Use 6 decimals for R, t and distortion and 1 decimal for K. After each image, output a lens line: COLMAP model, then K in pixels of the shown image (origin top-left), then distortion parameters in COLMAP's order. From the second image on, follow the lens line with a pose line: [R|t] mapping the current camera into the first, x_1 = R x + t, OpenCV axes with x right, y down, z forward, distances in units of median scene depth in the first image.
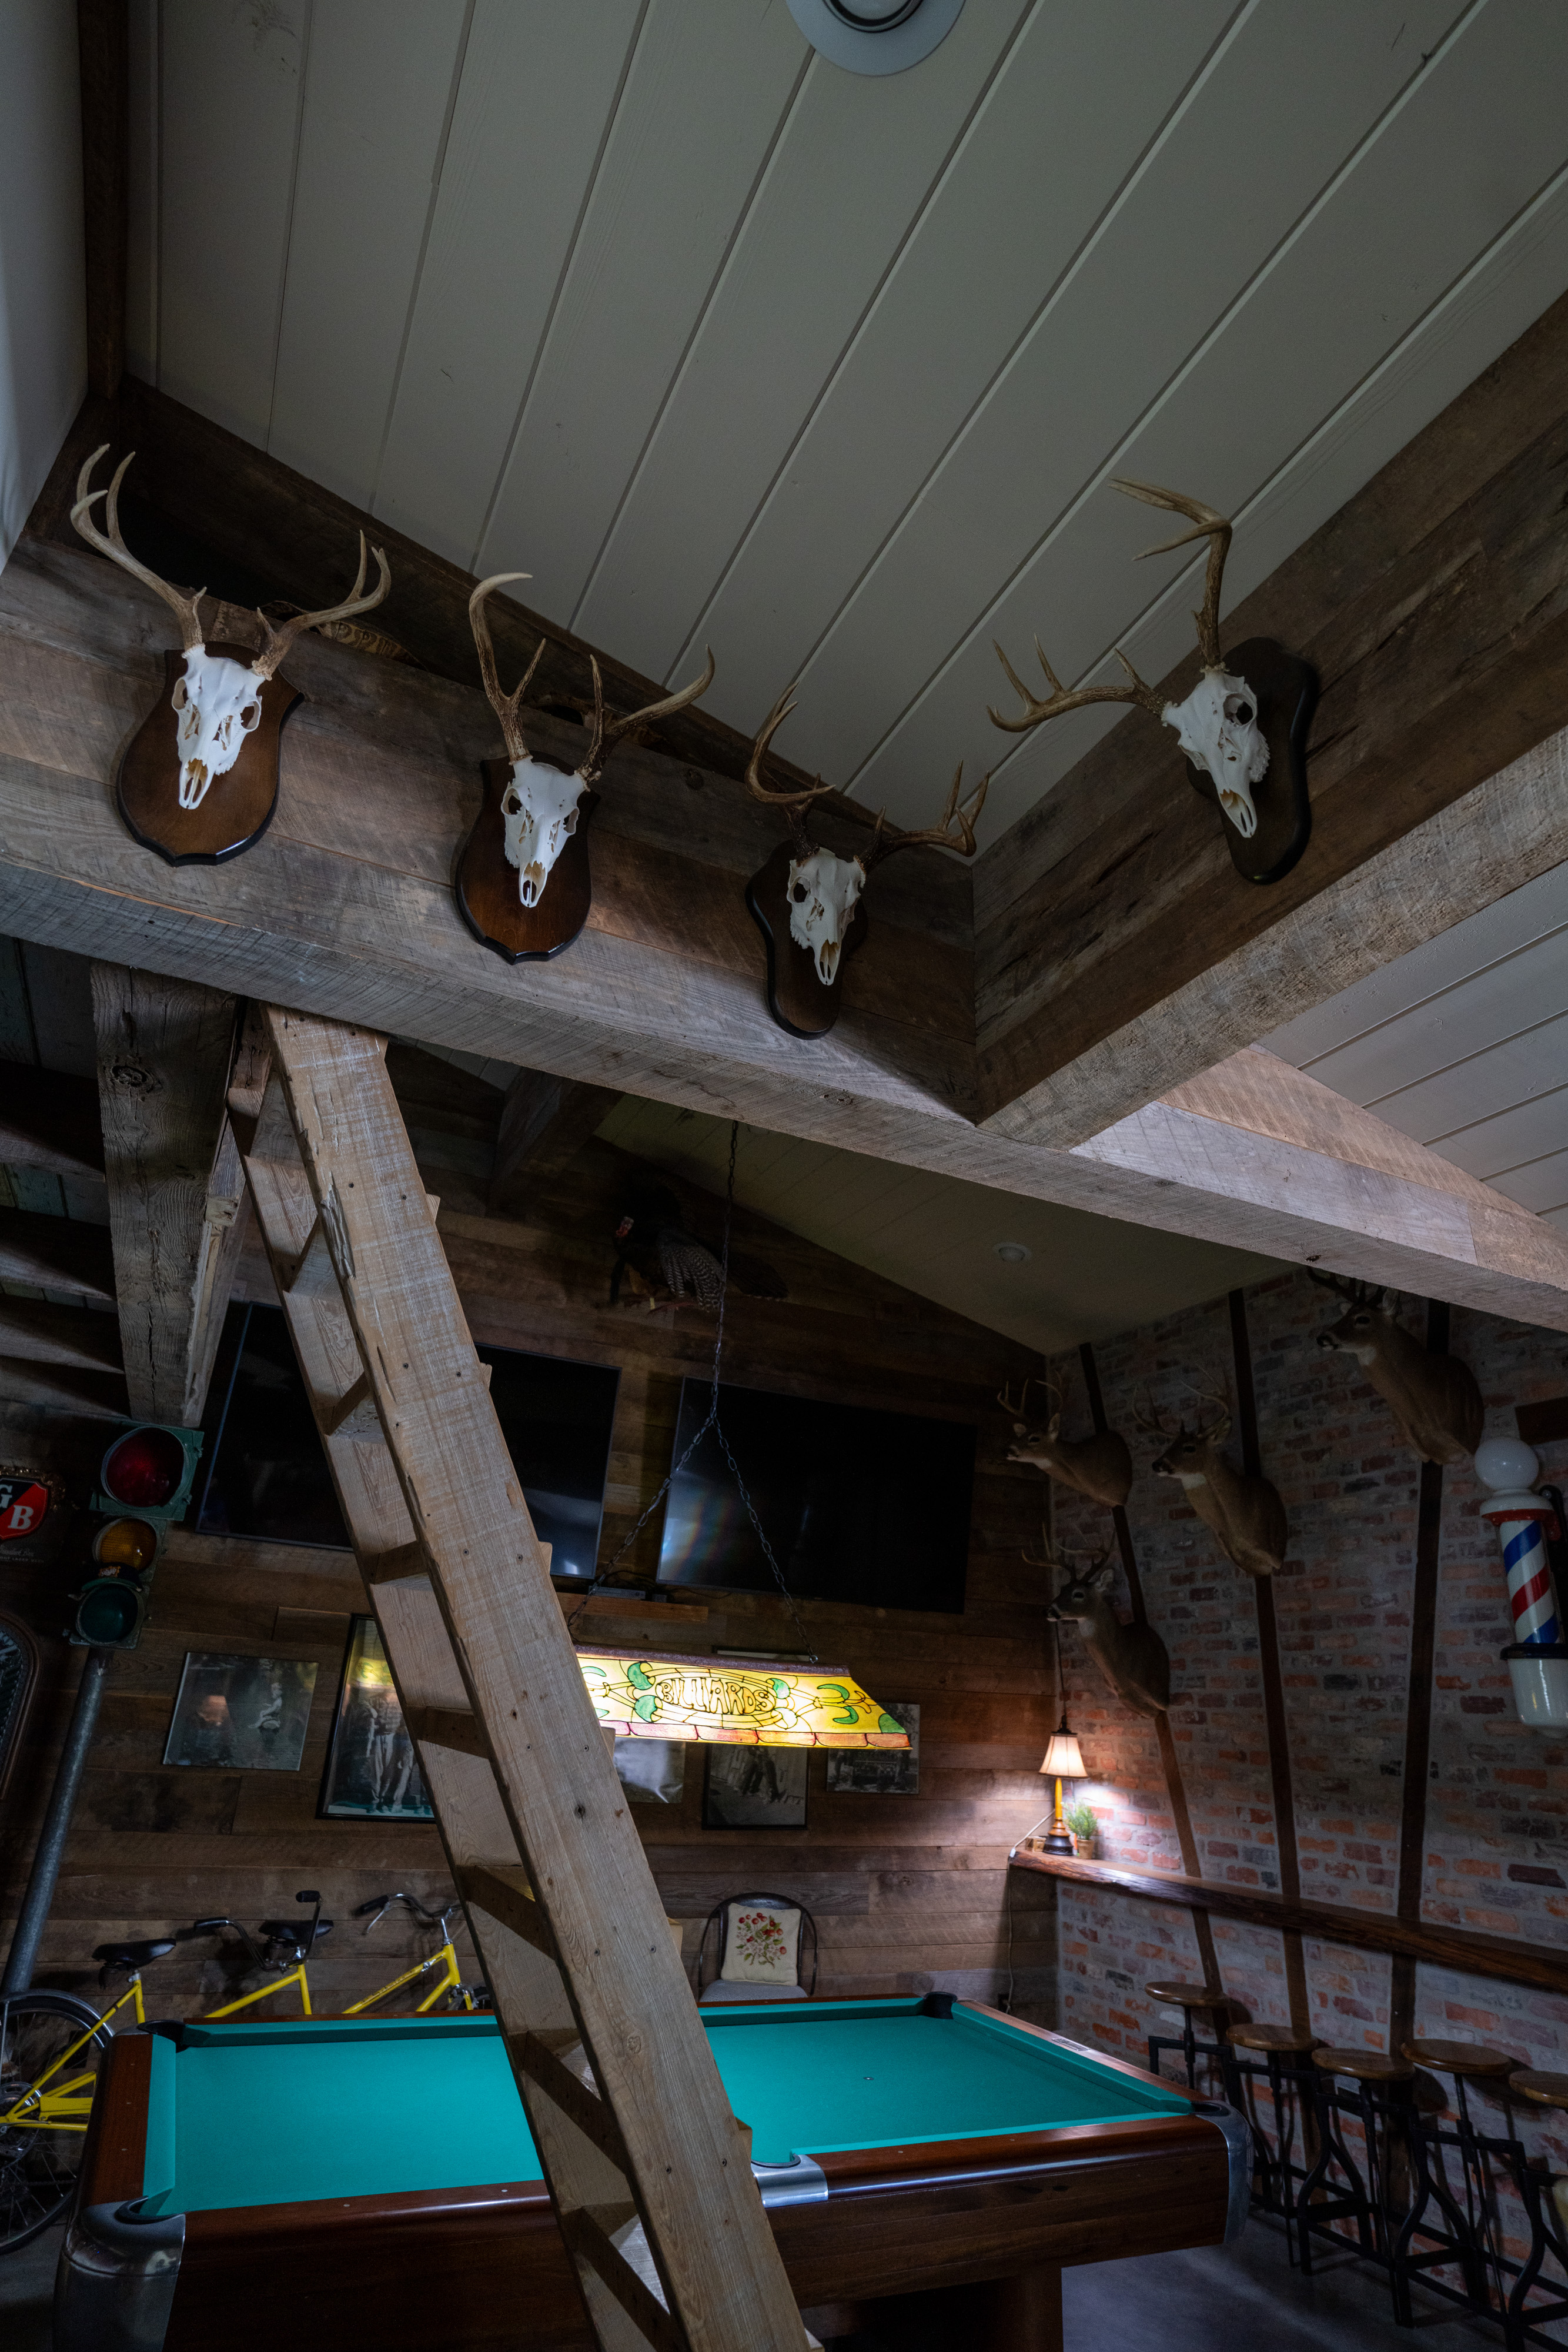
lens RADIAL K [[1266.6, 0, 780.7], [0, 1266.6, 1191.6], [0, 0, 1]] dist [-0.045238, 0.006684]
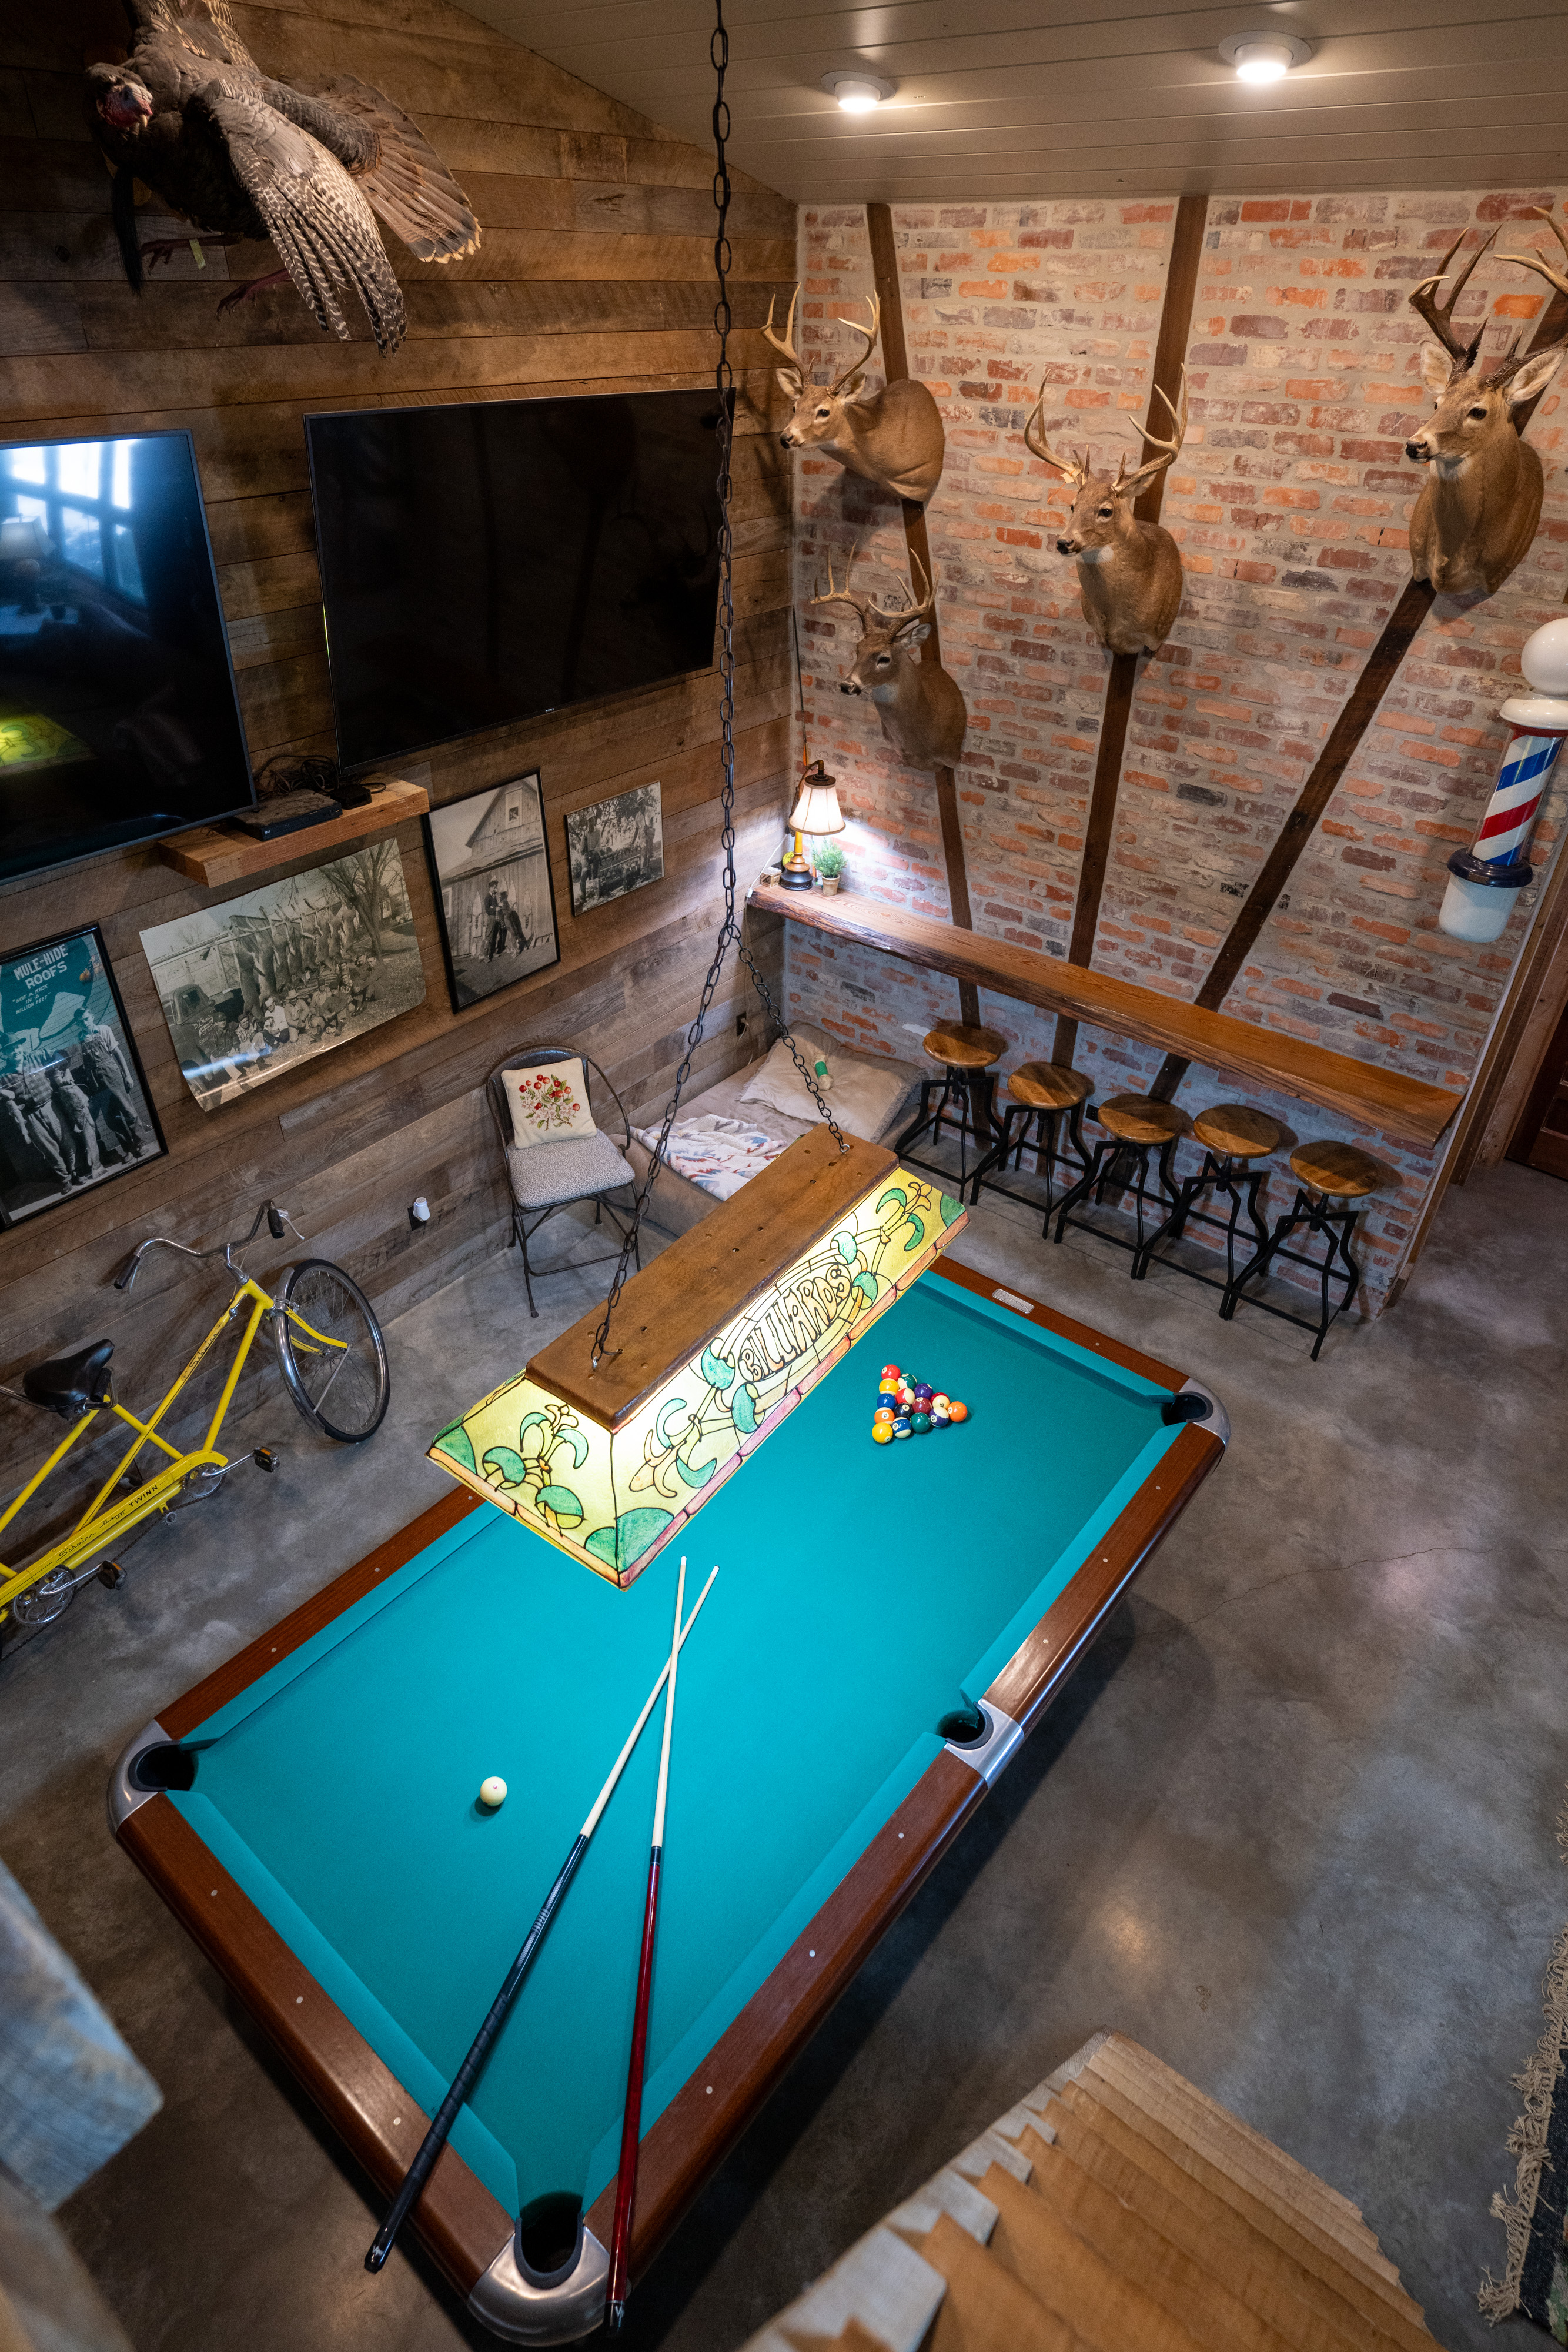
lens RADIAL K [[1266.6, 0, 790.7], [0, 1266.6, 1170.3], [0, 0, 1]] dist [-0.045238, 0.006684]
pose [[0.896252, -0.298357, 0.328200, -0.172801], [-0.131752, 0.527470, 0.839296, -0.165718], [-0.423526, -0.795461, 0.433437, 0.479749]]
